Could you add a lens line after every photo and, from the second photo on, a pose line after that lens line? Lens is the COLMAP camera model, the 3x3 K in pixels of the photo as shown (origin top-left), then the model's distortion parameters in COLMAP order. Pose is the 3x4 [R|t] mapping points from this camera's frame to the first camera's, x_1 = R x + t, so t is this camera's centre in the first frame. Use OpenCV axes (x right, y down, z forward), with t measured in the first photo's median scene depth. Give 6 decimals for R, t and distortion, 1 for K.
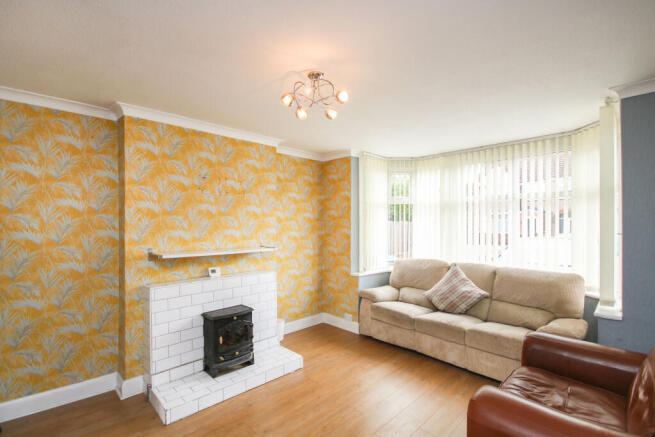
lens RADIAL K [[305.5, 0, 325.6], [0, 305.5, 220.3], [0, 0, 1]] dist [-0.002433, -0.004395]
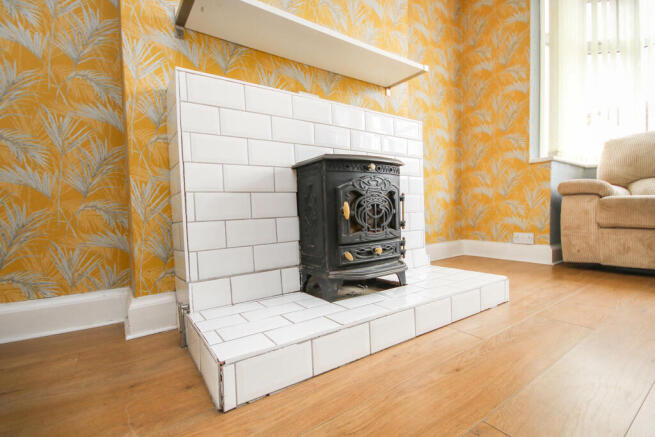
lens RADIAL K [[305.5, 0, 323.2], [0, 305.5, 223.6], [0, 0, 1]] dist [-0.002433, -0.004395]
pose [[0.985909, -0.012445, -0.166822, -0.281776], [0.022431, 0.998058, 0.058111, 0.355909], [0.165775, -0.061034, 0.984273, 0.550099]]
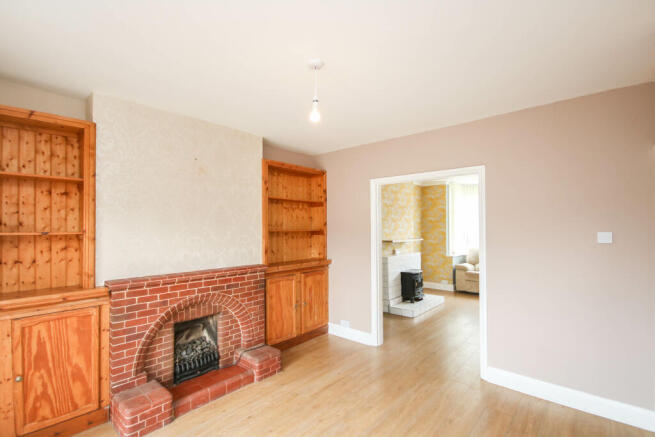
lens RADIAL K [[305.5, 0, 325.4], [0, 305.5, 223.2], [0, 0, 1]] dist [-0.002433, -0.004395]
pose [[0.997231, -0.000641, 0.074368, -0.989183], [0.000844, 0.999996, -0.002699, 0.004360], [-0.074366, 0.002755, 0.997227, -0.853254]]
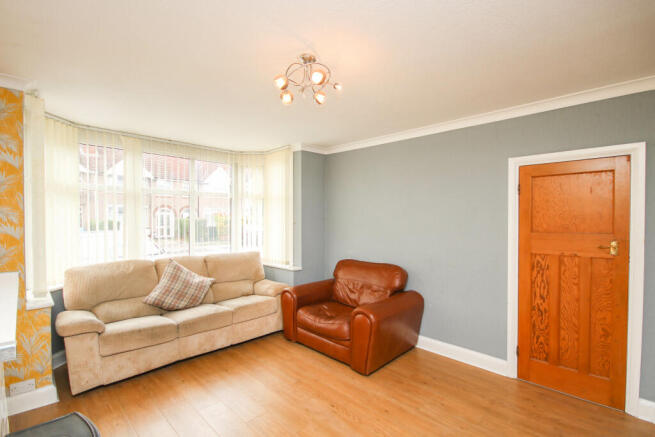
lens RADIAL K [[305.5, 0, 329.7], [0, 305.5, 222.8], [0, 0, 1]] dist [-0.002433, -0.004395]
pose [[-0.028580, -0.016918, 0.999448, -0.683406], [-0.015334, 0.999747, 0.016484, 0.006504], [-0.999474, -0.014854, -0.028832, 0.674259]]
